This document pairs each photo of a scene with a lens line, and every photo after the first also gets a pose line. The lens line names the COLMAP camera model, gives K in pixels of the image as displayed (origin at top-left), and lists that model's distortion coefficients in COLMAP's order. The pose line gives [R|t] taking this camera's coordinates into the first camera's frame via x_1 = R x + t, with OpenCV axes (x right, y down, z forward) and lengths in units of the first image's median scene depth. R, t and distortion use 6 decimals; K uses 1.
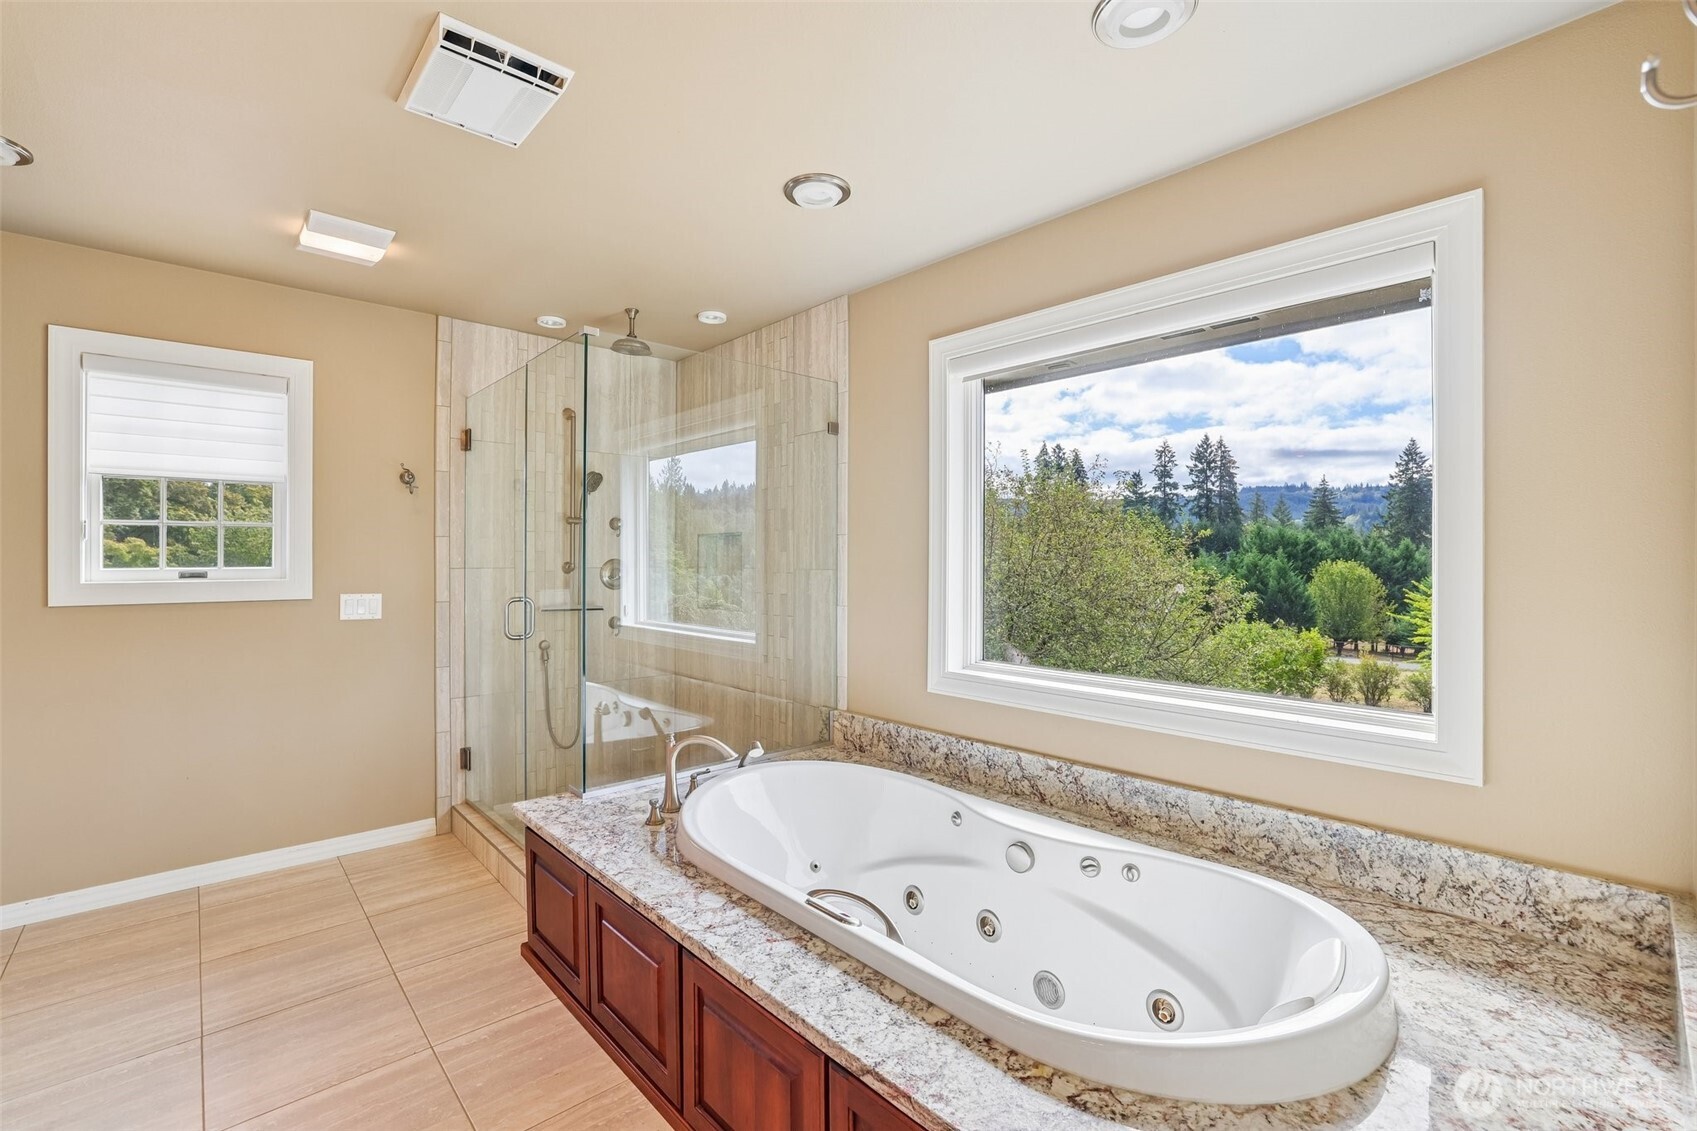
lens RADIAL K [[735.7, 0, 839.8], [0, 735.7, 555.5], [0, 0, 1]] dist [-0.049937, 0.019988]
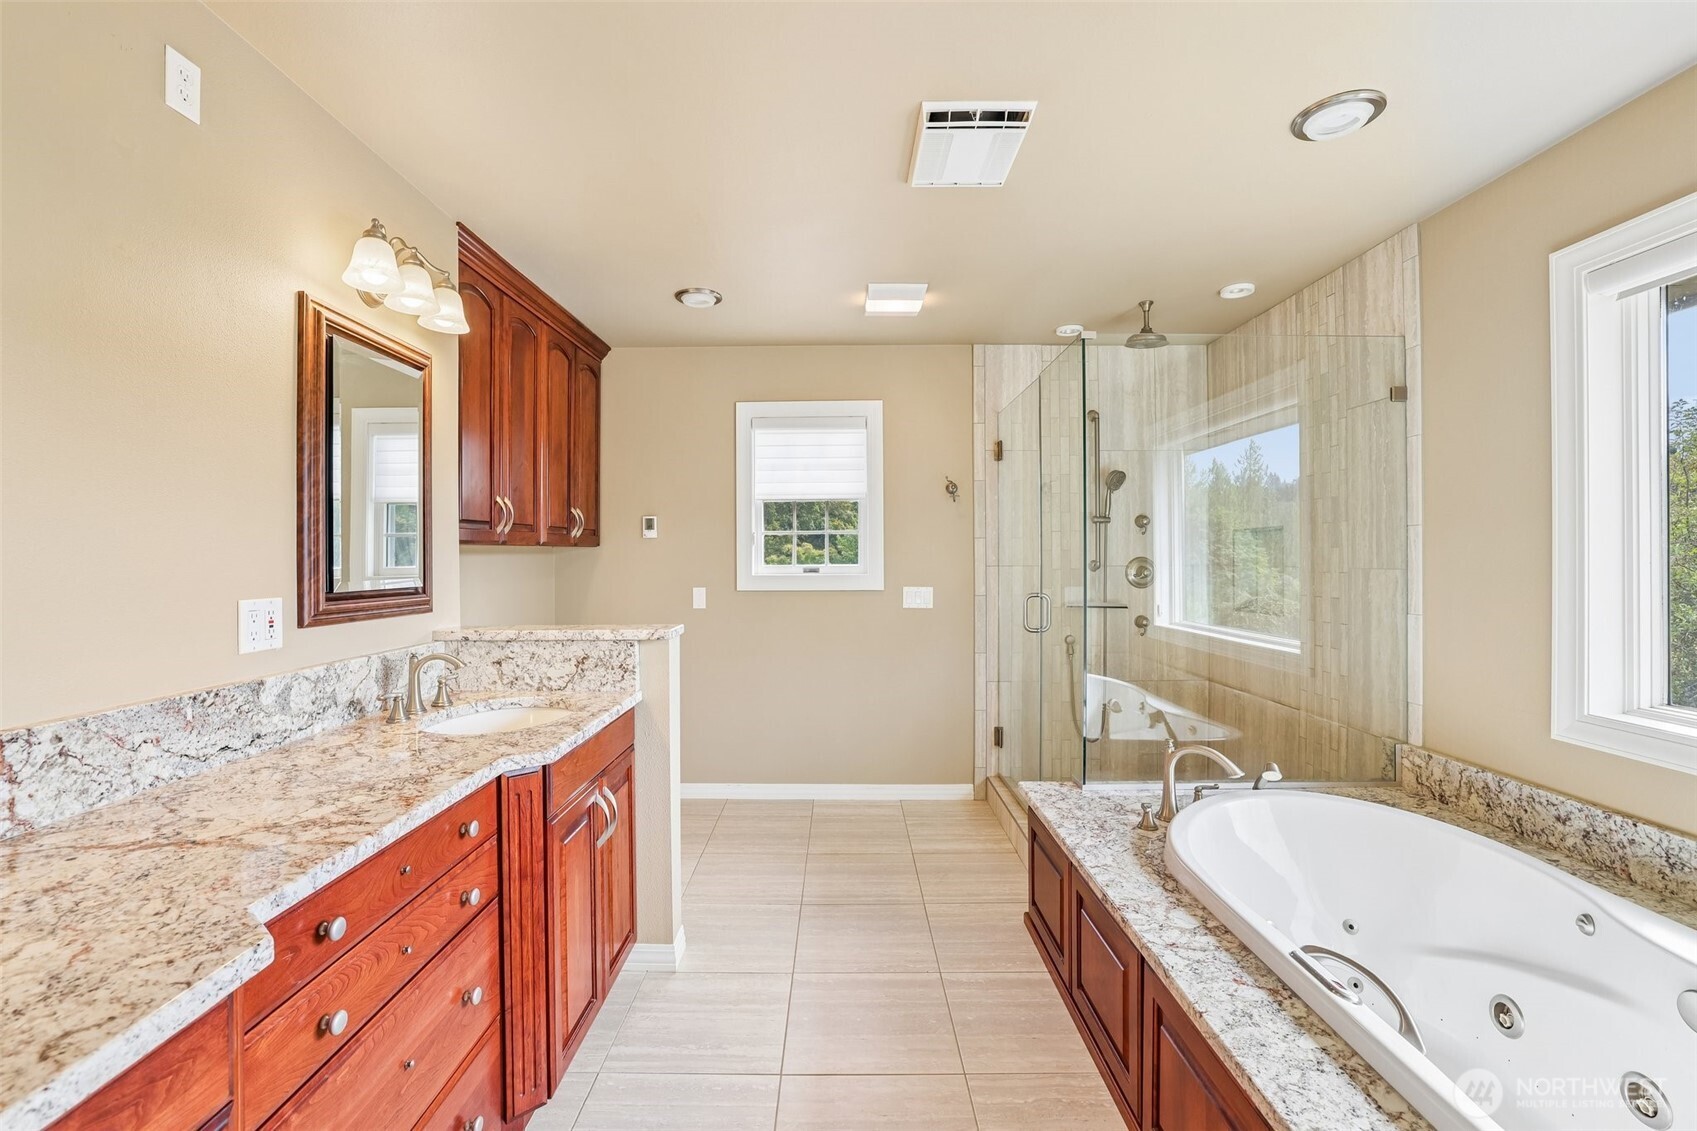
lens RADIAL K [[735.7, 0, 844.2], [0, 735.7, 549.3], [0, 0, 1]] dist [-0.051738, 0.020003]
pose [[0.738196, -0.011118, -0.674495, 0.073072], [0.006921, 0.999936, -0.008907, 0.000399], [0.674551, 0.001907, 0.738226, 0.008472]]
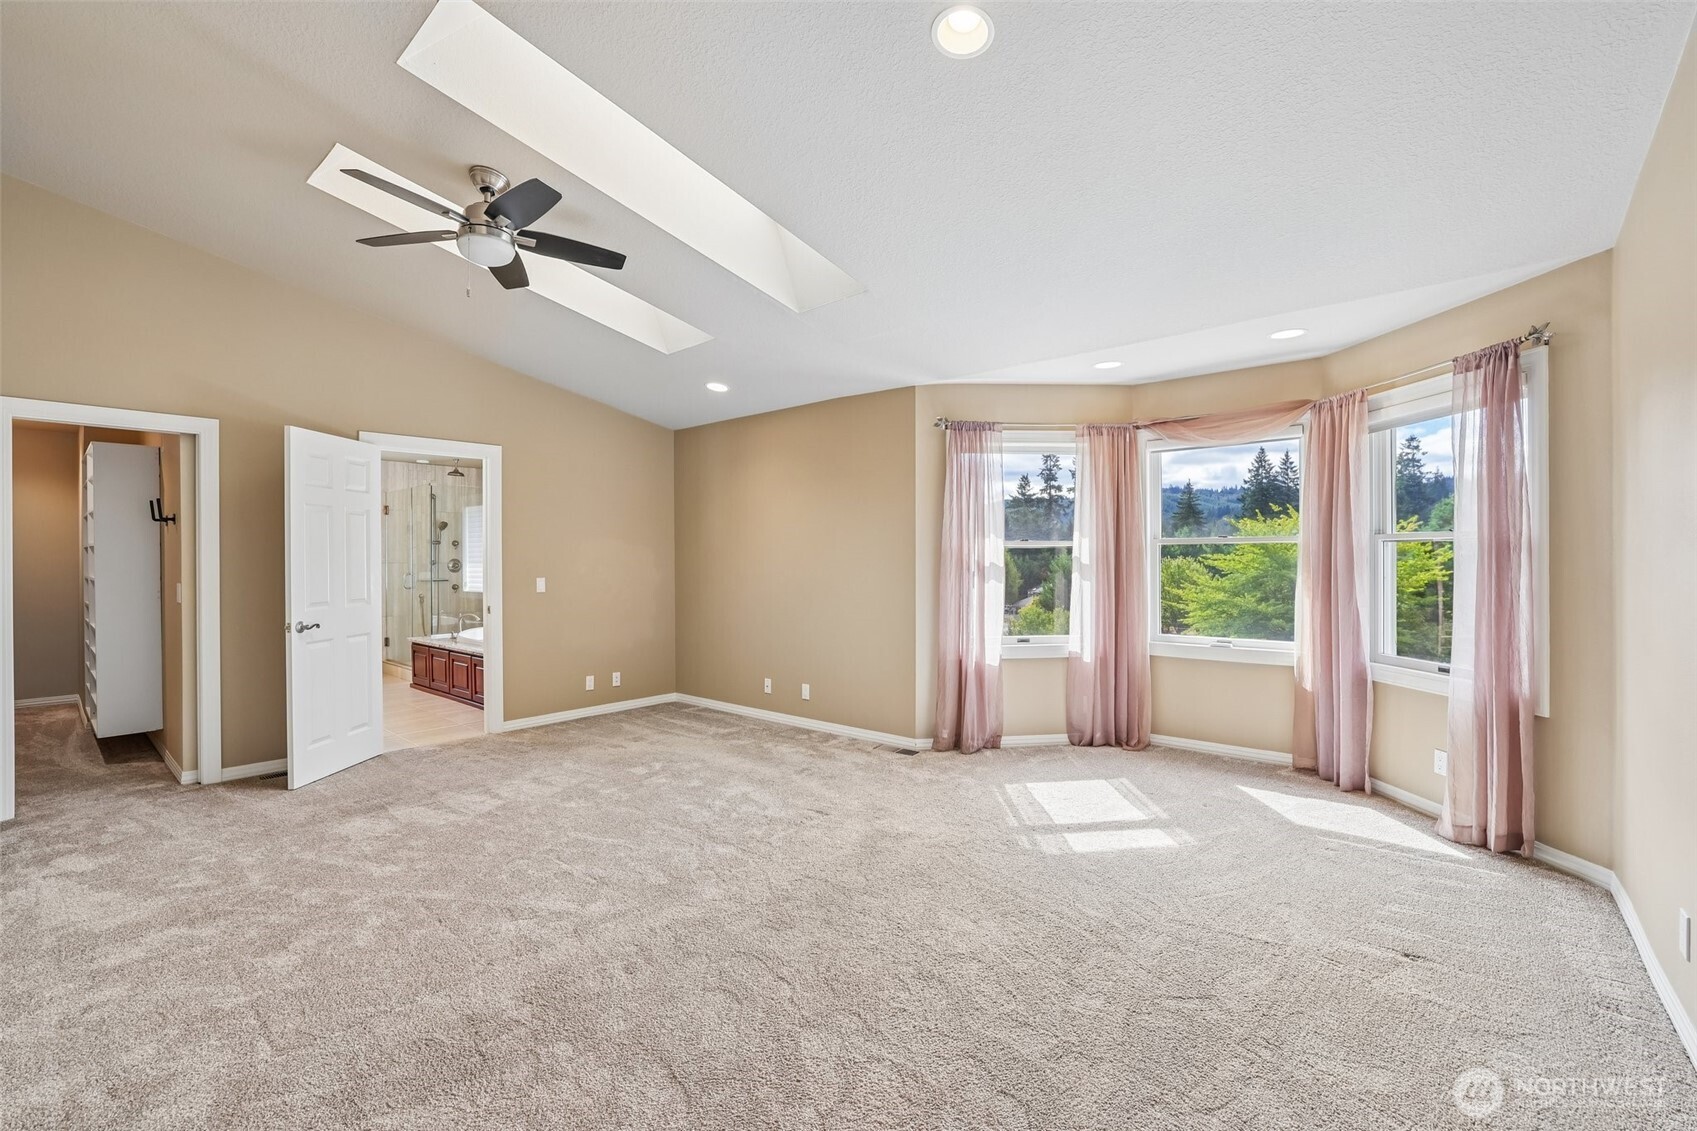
lens RADIAL K [[735.7, 0, 839.8], [0, 735.7, 555.5], [0, 0, 1]] dist [-0.049937, 0.019988]
pose [[0.993465, -0.005637, 0.113998, 0.745179], [0.005494, 0.999984, 0.001570, -0.004784], [-0.114005, -0.000934, 0.993480, -1.641406]]
